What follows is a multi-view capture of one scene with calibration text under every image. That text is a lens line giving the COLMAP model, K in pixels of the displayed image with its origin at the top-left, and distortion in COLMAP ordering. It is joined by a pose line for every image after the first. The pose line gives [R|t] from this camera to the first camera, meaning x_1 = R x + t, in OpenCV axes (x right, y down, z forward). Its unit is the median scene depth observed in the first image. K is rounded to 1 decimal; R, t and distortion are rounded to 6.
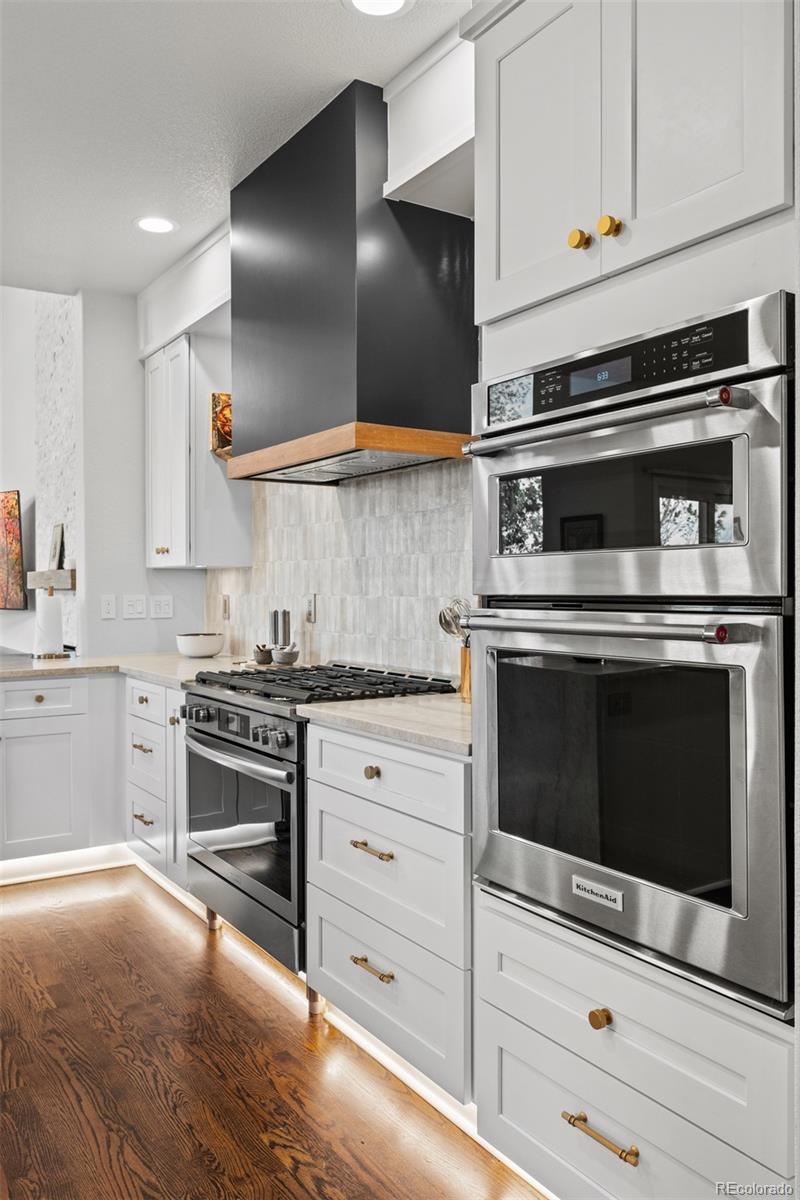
lens RADIAL K [[946.5, 0, 400.6], [0, 946.5, 578.7], [0, 0, 1]] dist [-0.000545, -0.000015]
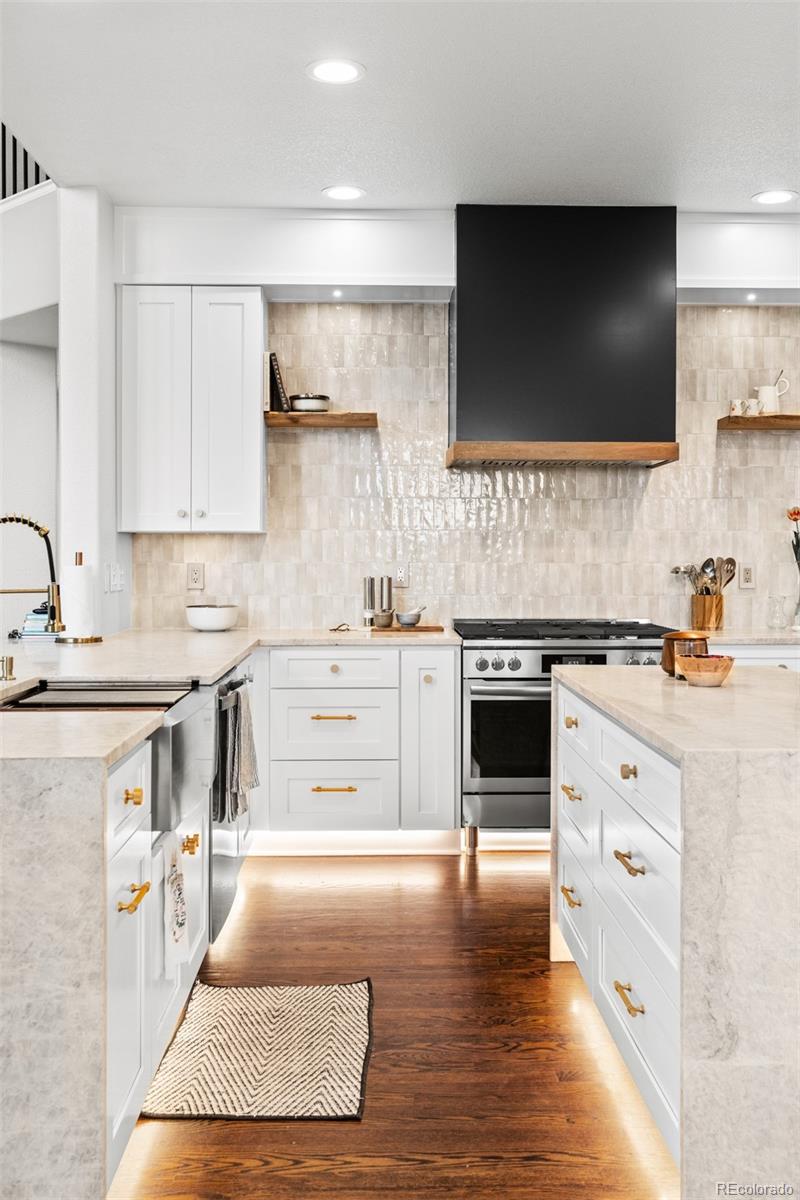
lens RADIAL K [[1187.4, 0, 401.3], [0, 1187.4, 552.2], [0, 0, 1]] dist [0.007582, 0.003761]
pose [[0.514854, 0.005030, 0.857263, -1.401428], [-0.008503, 0.999964, -0.000761, 0.006572], [-0.857236, -0.006898, 0.514878, 0.325000]]
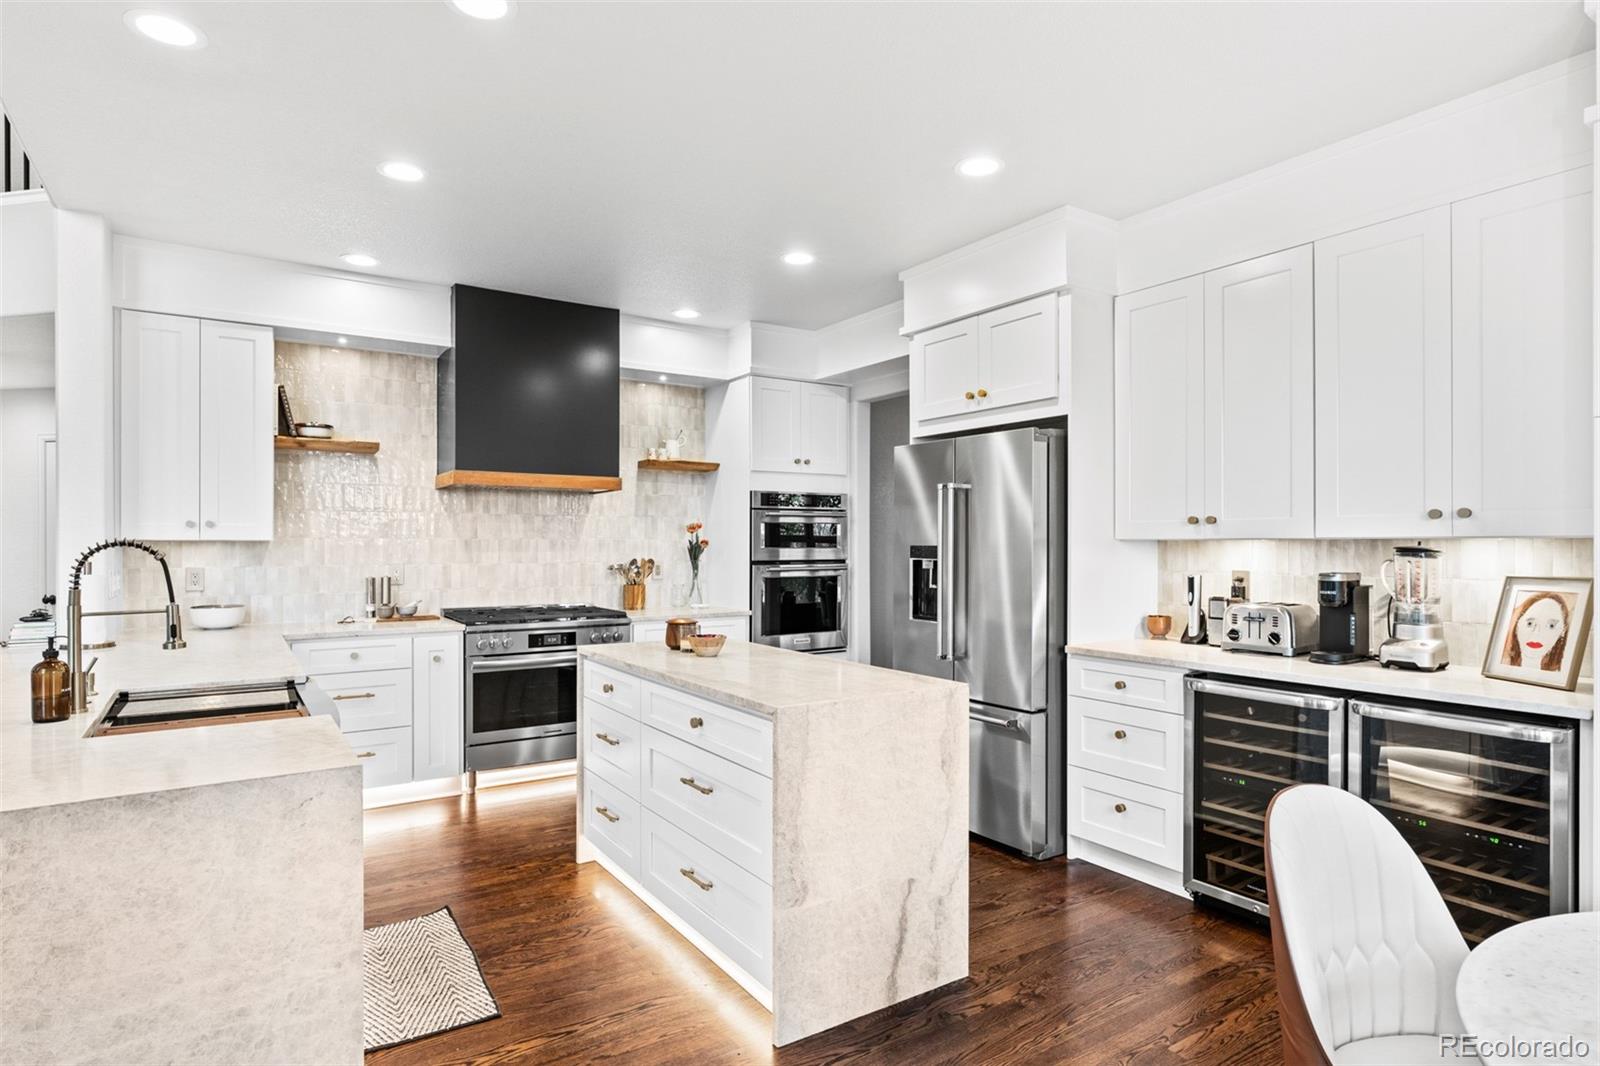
lens RADIAL K [[862.6, 0, 794.4], [0, 862.6, 543.9], [0, 0, 1]] dist [-0.002599, 0.000328]
pose [[-0.015359, 0.000811, 0.999882, -1.467226], [-0.008420, 0.999964, -0.000940, -0.017873], [-0.999847, -0.008433, -0.015352, 0.500927]]
